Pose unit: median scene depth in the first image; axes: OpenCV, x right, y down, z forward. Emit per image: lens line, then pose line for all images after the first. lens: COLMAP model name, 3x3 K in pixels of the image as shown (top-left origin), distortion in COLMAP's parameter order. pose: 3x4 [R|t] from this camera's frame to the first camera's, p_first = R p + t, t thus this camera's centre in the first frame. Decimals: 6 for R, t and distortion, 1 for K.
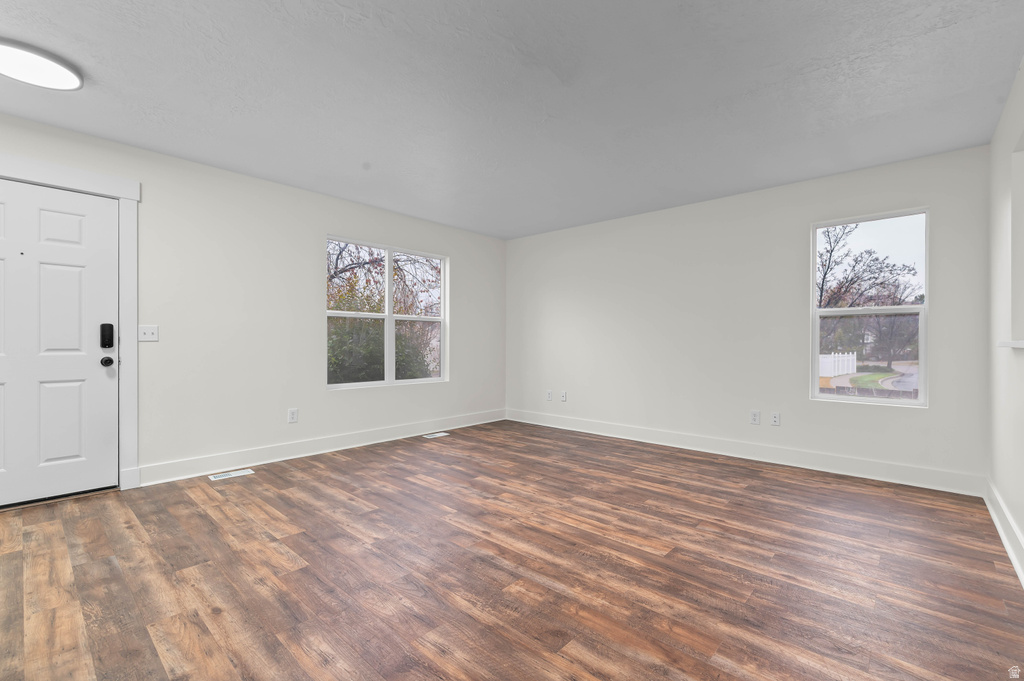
lens RADIAL K [[441.5, 0, 515.3], [0, 441.5, 340.4], [0, 0, 1]] dist [0.000706, -0.000287]
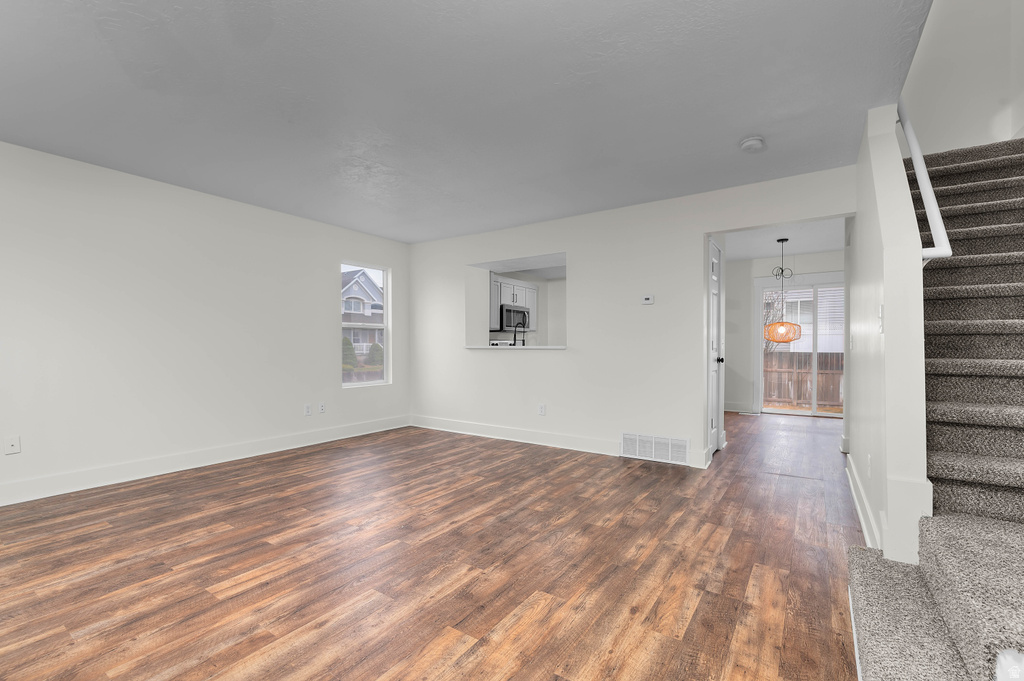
lens RADIAL K [[441.5, 0, 514.9], [0, 441.5, 344.7], [0, 0, 1]] dist [0.000706, -0.000287]
pose [[-0.127616, -0.000183, 0.991824, -1.095950], [-0.003098, 0.999995, -0.000214, -0.003609], [-0.991819, -0.003100, -0.127616, 0.929547]]
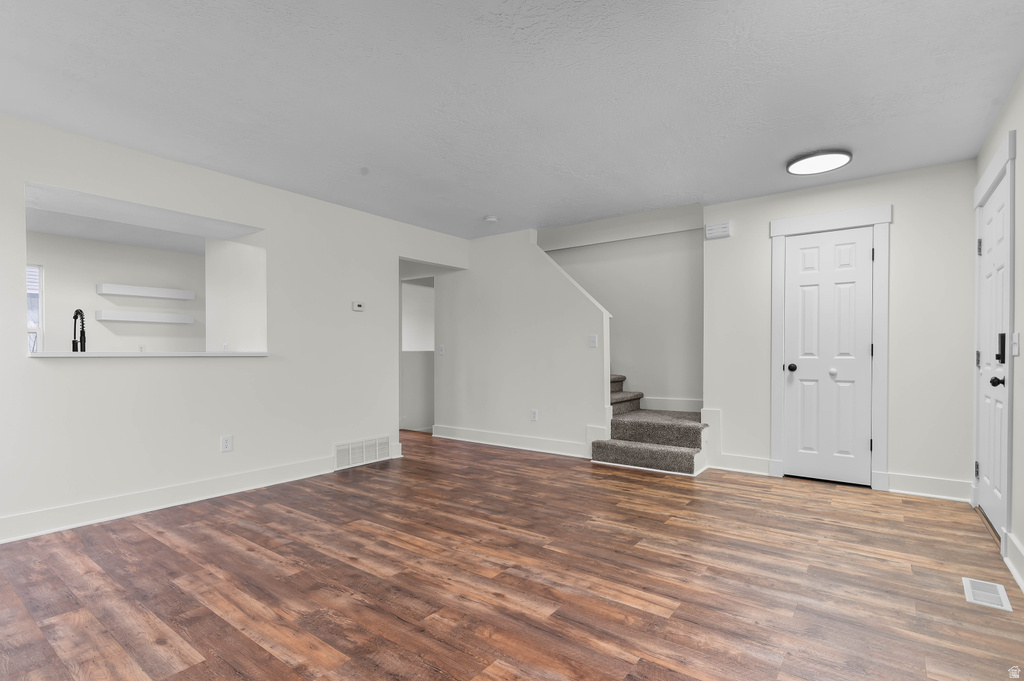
lens RADIAL K [[497.5, 0, 512.7], [0, 497.5, 348.5], [0, 0, 1]] dist [0.000304, -0.000383]
pose [[-0.996491, -0.004037, -0.083606, 0.013363], [-0.003037, 0.999922, -0.012085, 0.004103], [0.083648, -0.011789, -0.996426, 2.099508]]
